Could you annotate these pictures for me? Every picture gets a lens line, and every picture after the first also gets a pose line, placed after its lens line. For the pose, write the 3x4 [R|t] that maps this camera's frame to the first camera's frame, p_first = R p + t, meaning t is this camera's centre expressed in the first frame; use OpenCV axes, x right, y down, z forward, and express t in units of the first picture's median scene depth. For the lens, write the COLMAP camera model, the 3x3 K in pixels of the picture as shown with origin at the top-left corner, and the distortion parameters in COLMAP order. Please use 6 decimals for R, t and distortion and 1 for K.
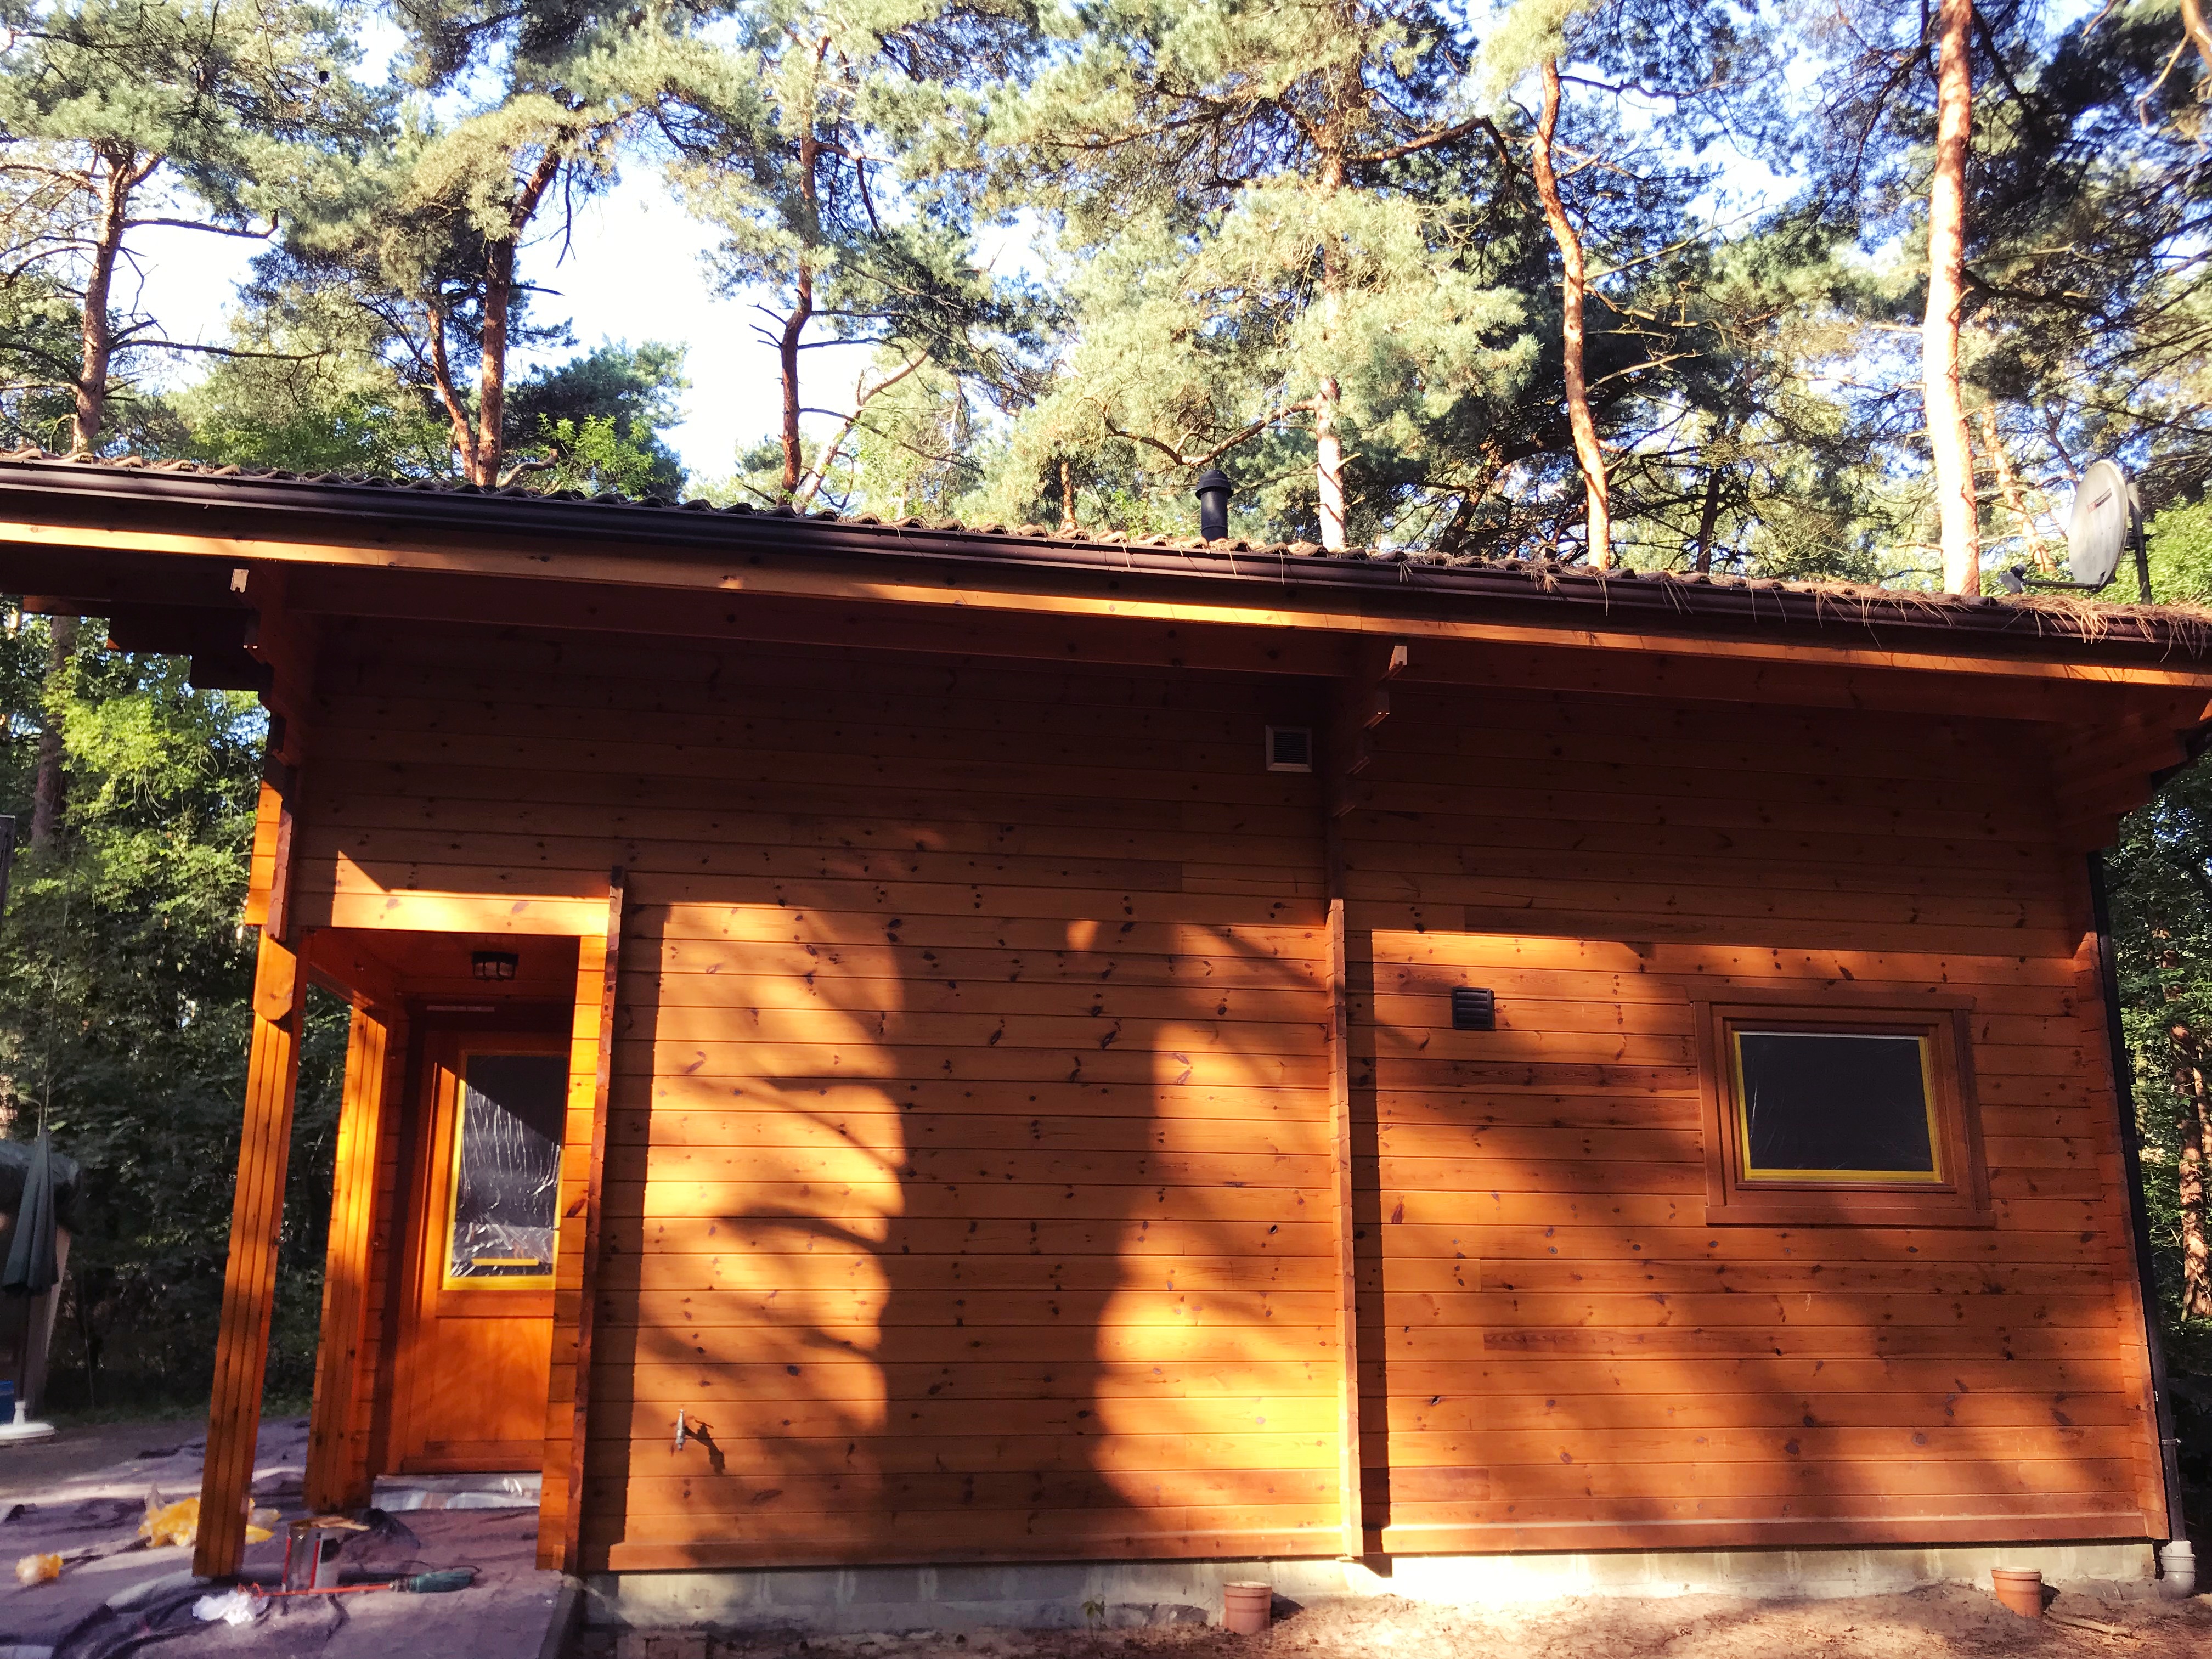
lens RADIAL K [[1776.0, 0, 1100.2], [0, 1776.0, 831.7], [0, 0, 1]] dist [0.042229, -0.047859]
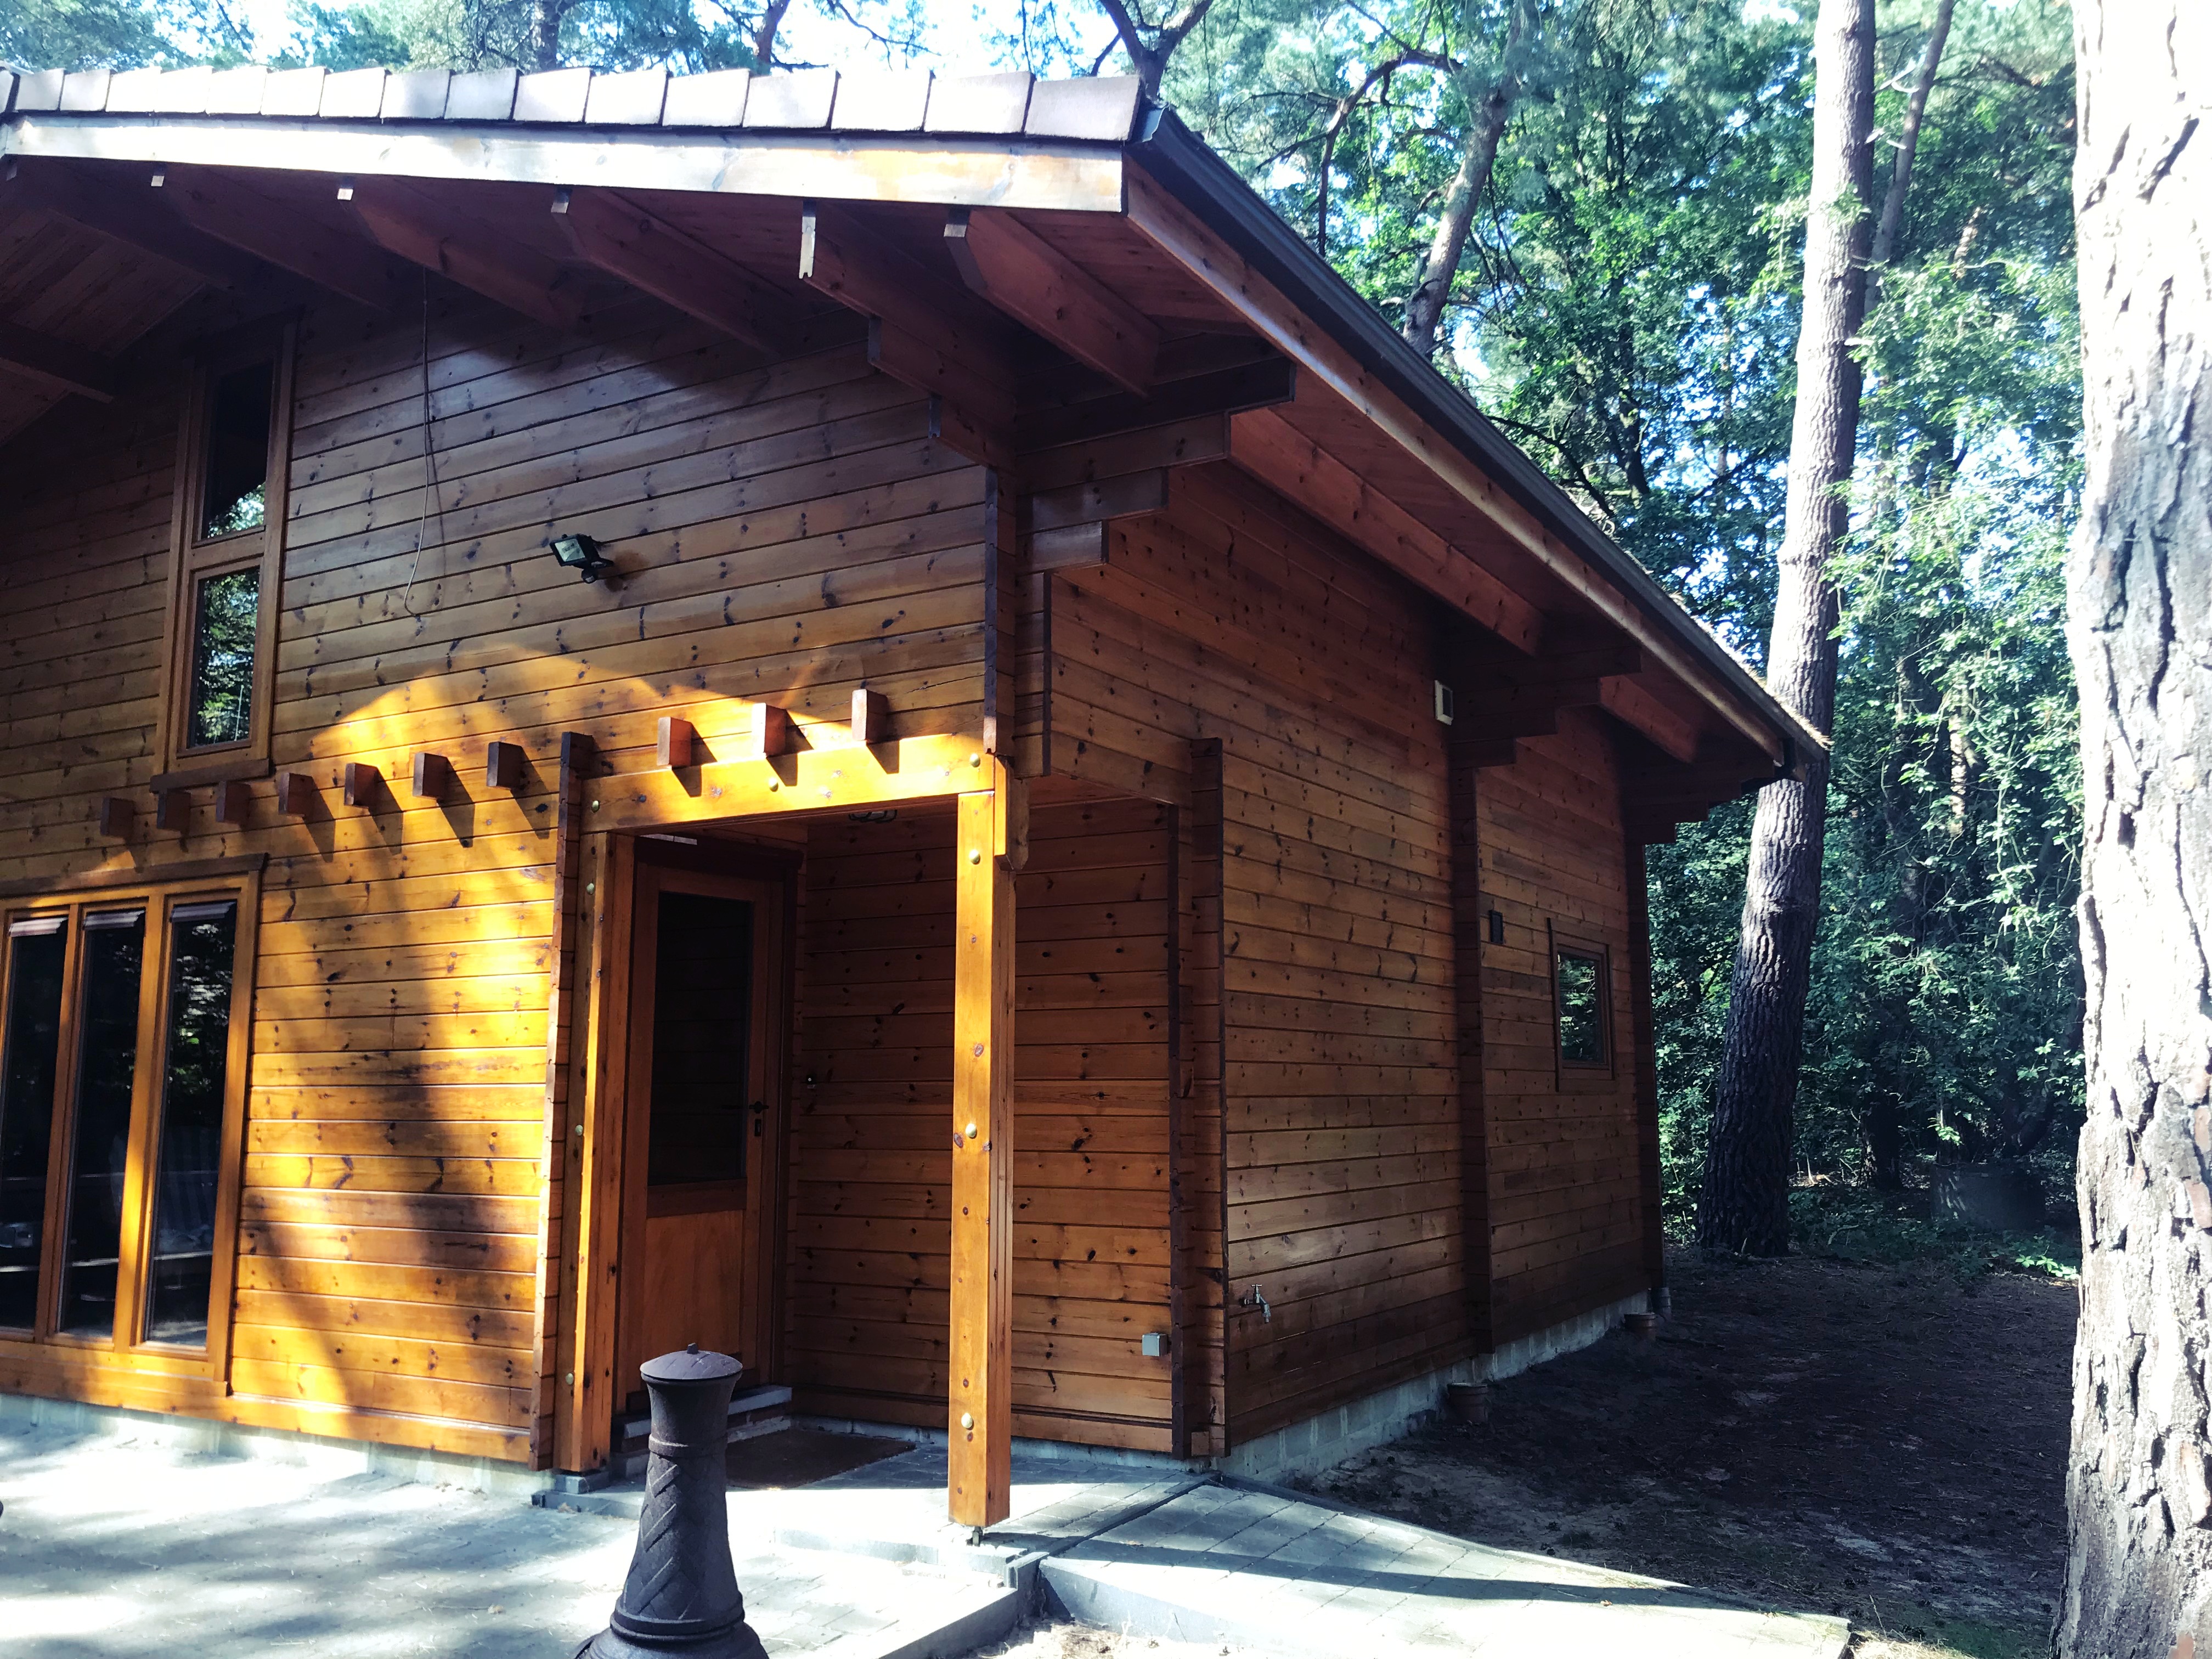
lens RADIAL K [[1787.0, 0, 1105.3], [0, 1787.0, 825.8], [0, 0, 1]] dist [0.038947, -0.038868]
pose [[0.632683, 0.100883, 0.767811, -0.986439], [-0.168456, 0.985665, 0.009302, 0.063240], [-0.755867, -0.135227, 0.640608, 0.394351]]
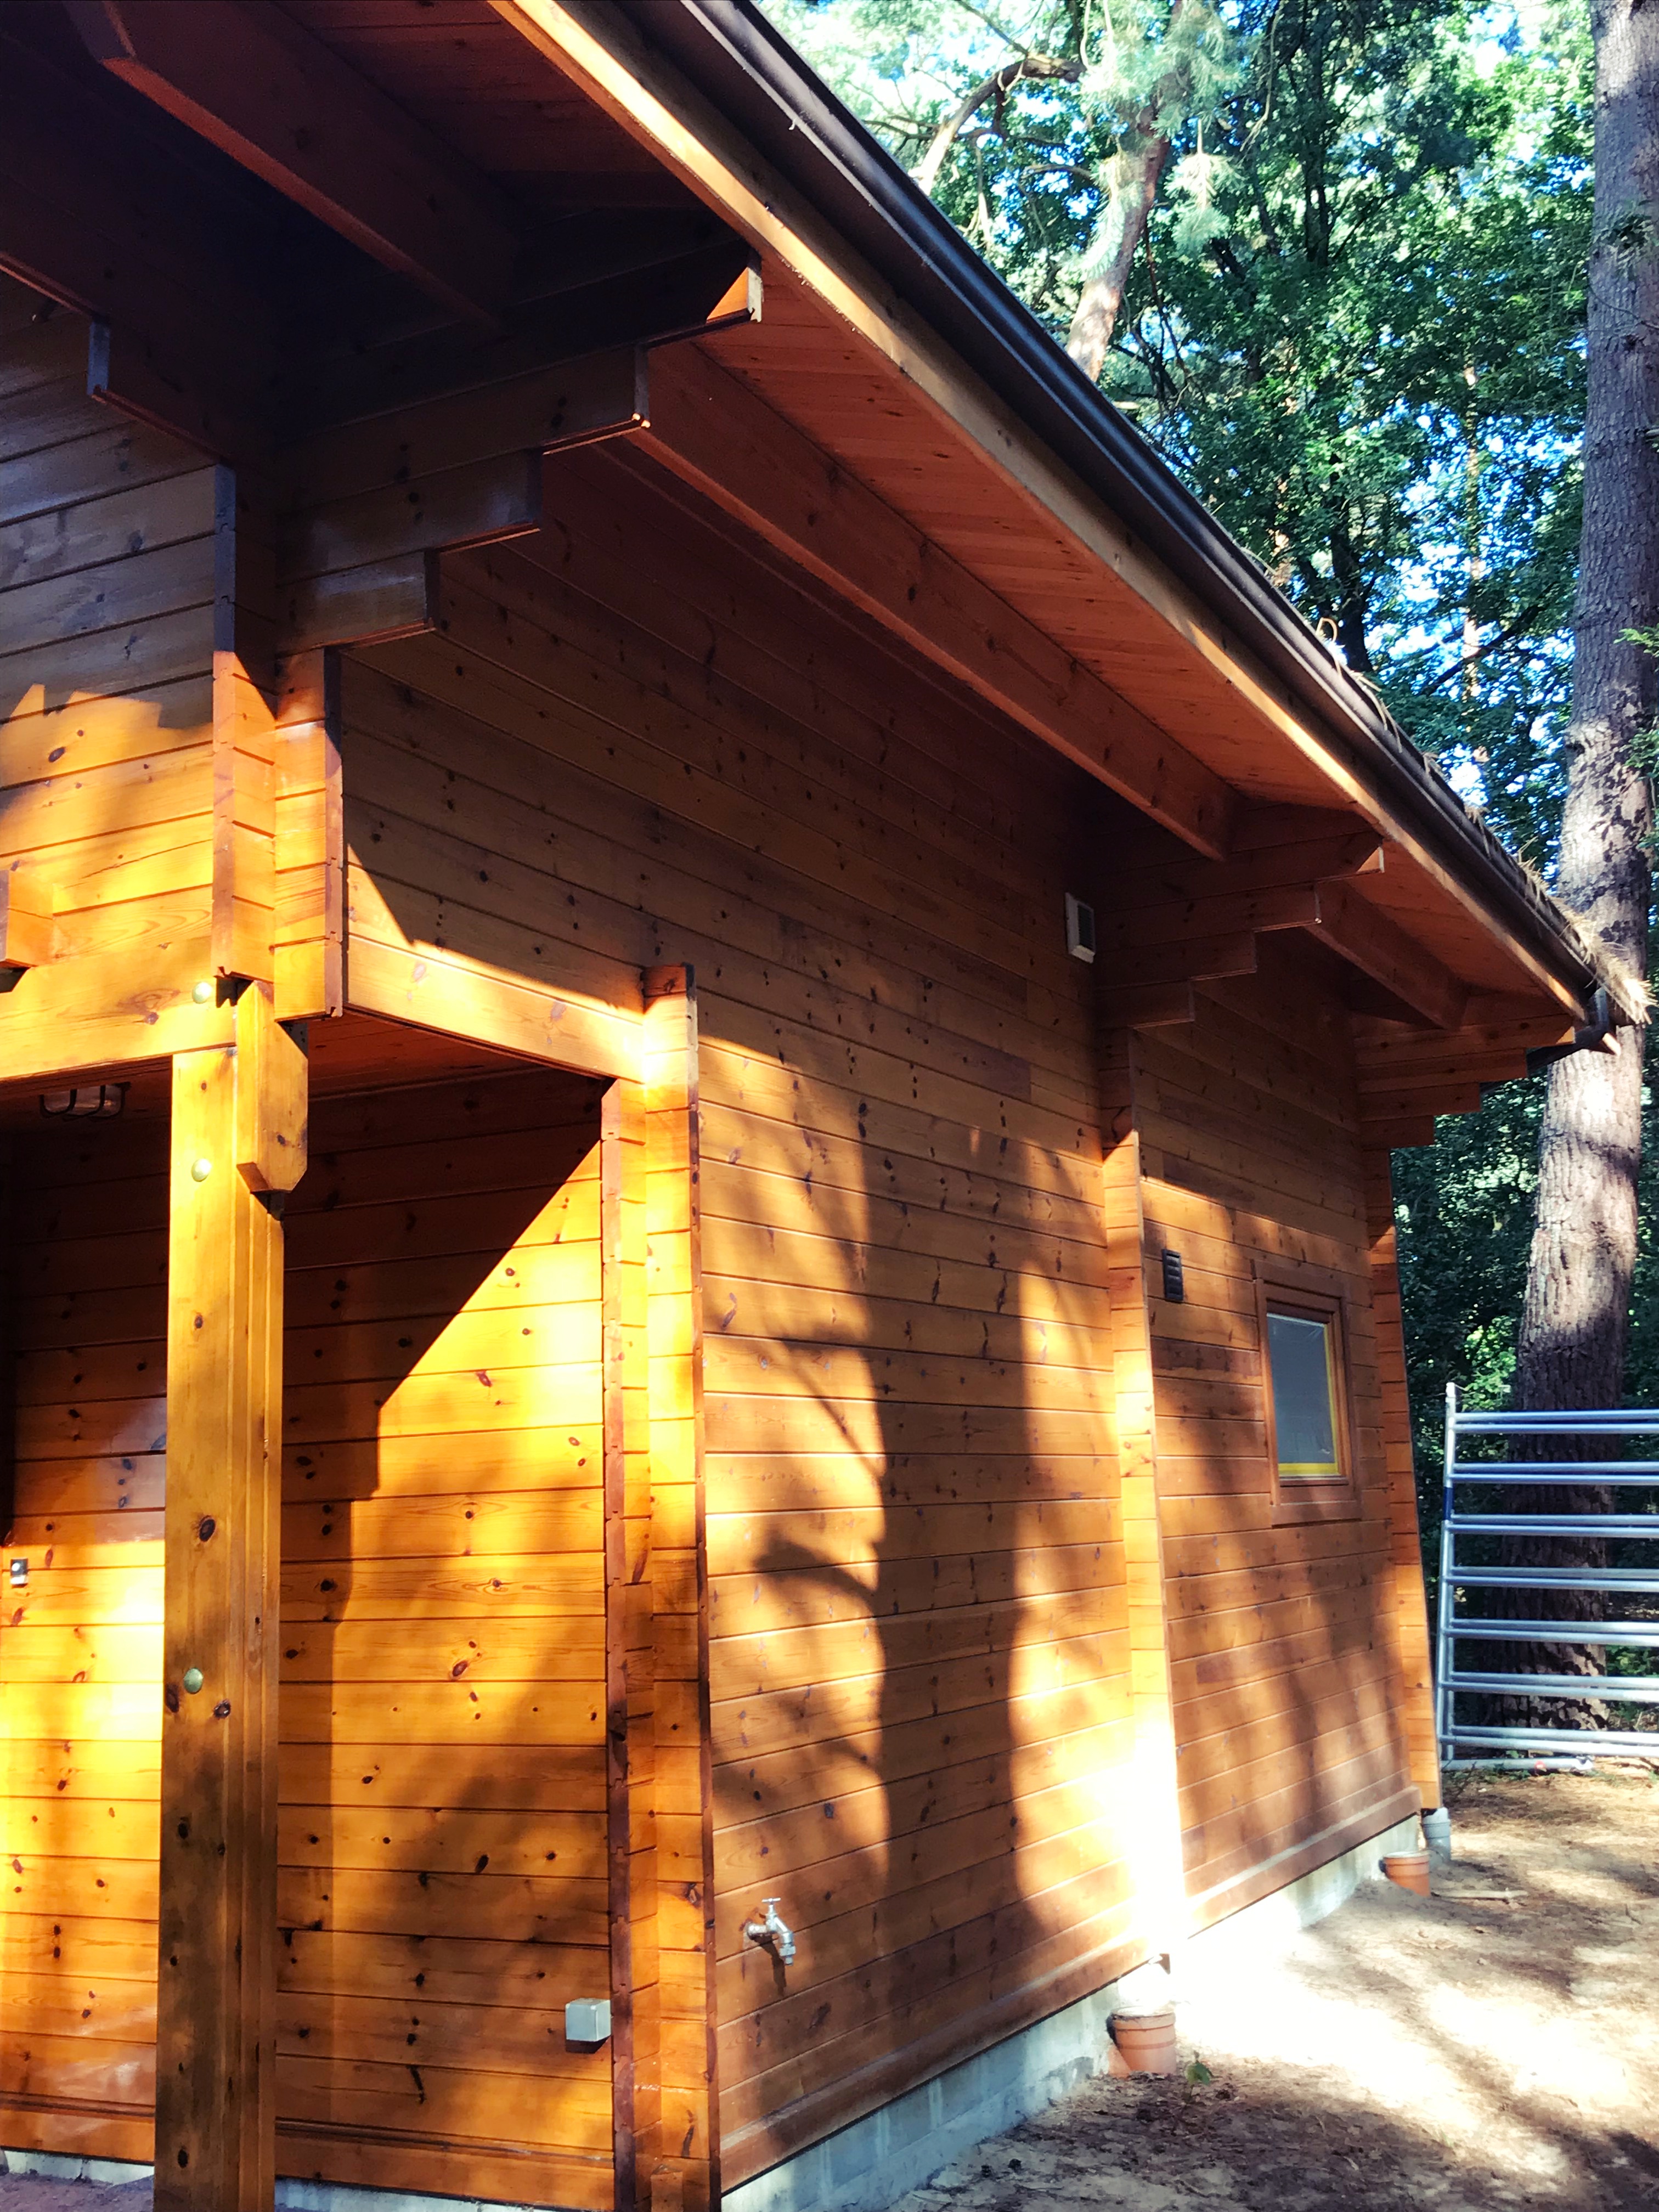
lens RADIAL K [[2307.0, 0, 822.7], [0, 2307.0, 1109.3], [0, 0, 1]] dist [-0.025094, -0.024457]
pose [[0.588568, 0.102509, 0.801923, -0.779520], [-0.141368, 0.989696, -0.022755, 0.071119], [-0.795992, -0.099973, 0.596994, 0.492068]]
